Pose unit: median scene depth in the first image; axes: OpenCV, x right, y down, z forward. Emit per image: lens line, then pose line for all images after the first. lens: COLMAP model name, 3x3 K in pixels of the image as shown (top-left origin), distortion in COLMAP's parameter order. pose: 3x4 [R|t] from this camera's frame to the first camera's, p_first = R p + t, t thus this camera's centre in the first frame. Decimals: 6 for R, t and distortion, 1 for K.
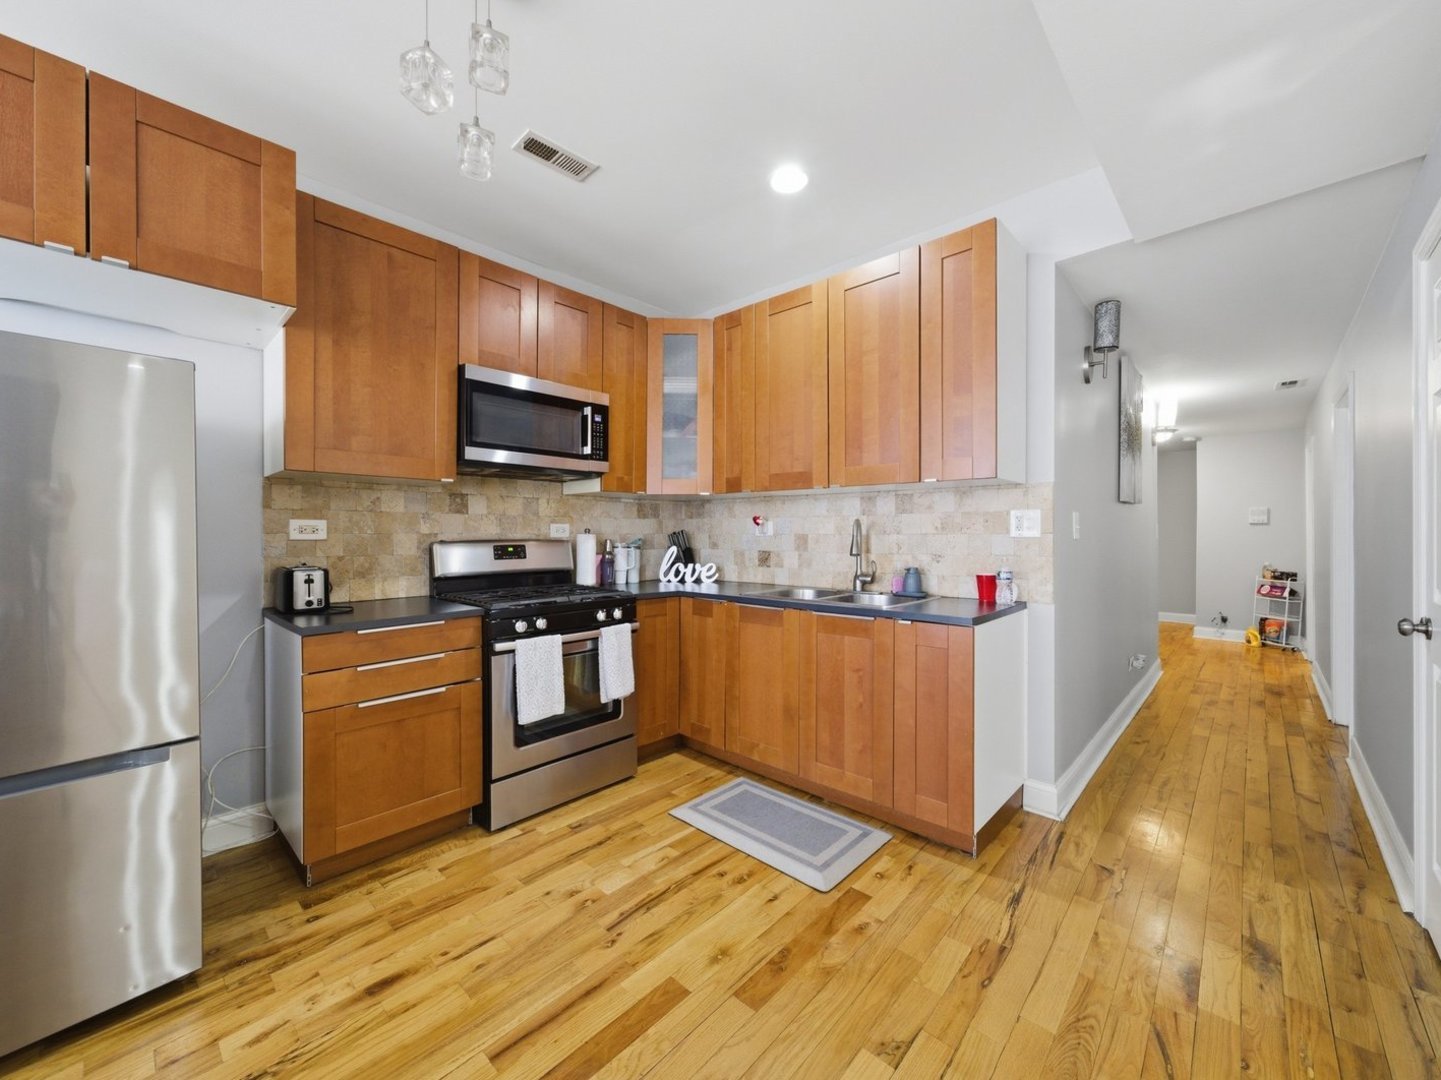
lens RADIAL K [[561.0, 0, 704.6], [0, 561.0, 526.7], [0, 0, 1]] dist [0.000432, 0.000228]
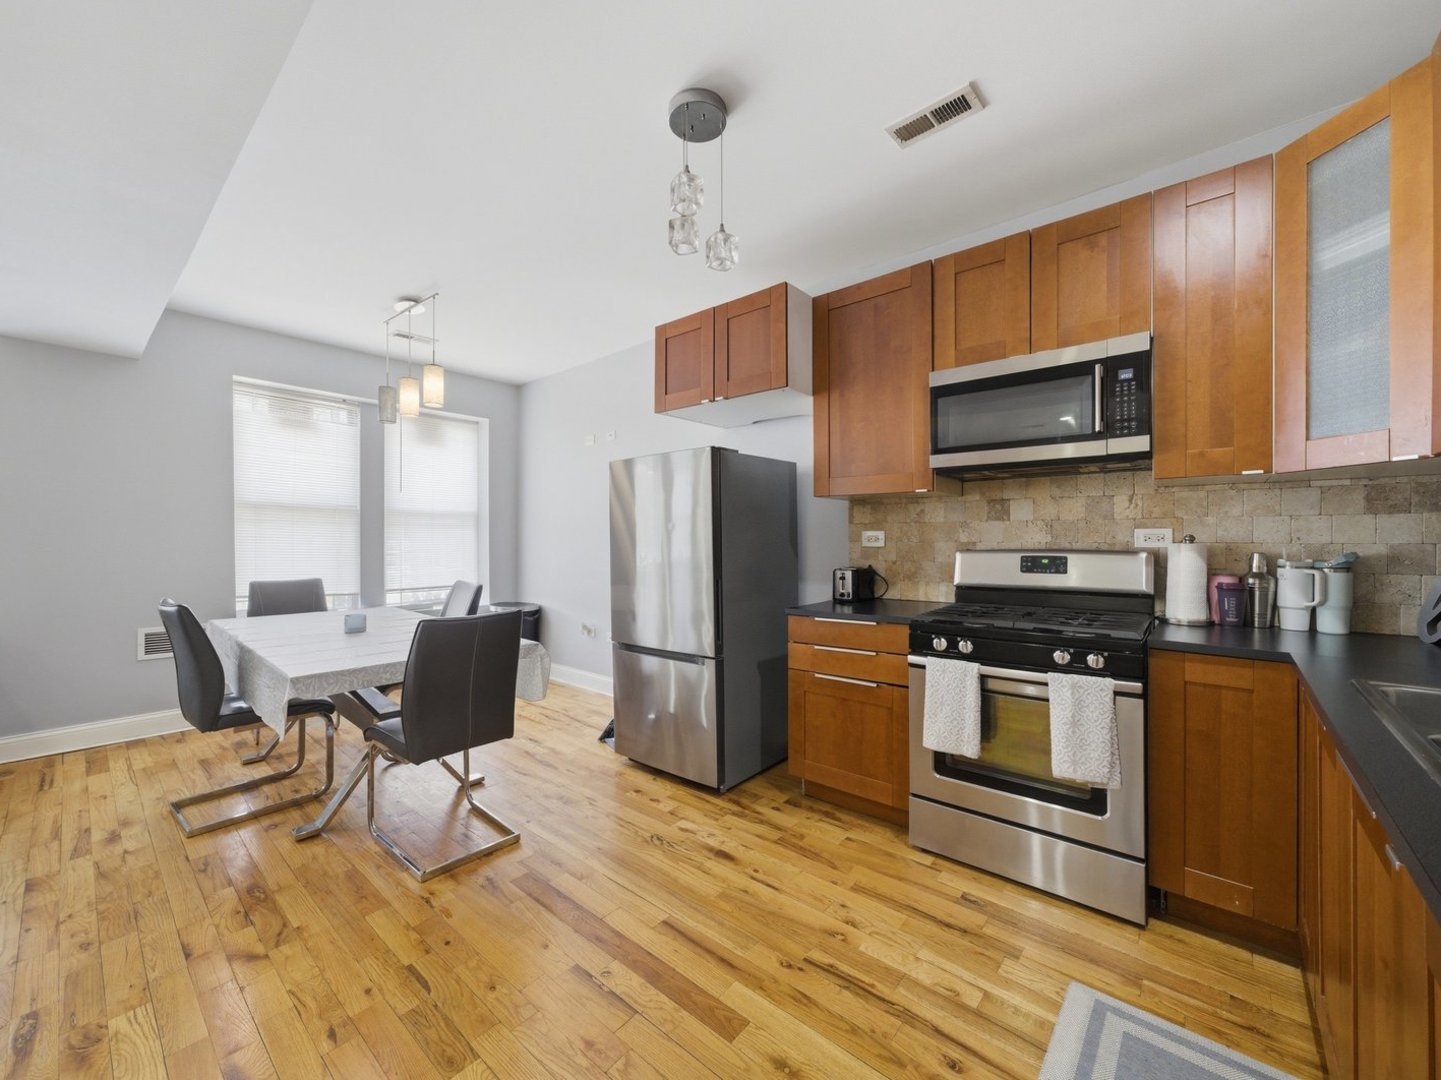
lens RADIAL K [[562.1, 0, 724.5], [0, 562.1, 530.5], [0, 0, 1]] dist [-0.000201, 0.000238]
pose [[0.070702, -0.016953, -0.997353, 0.597311], [0.013690, 0.999778, -0.016023, 0.002169], [0.997404, -0.012521, 0.070918, 0.613344]]
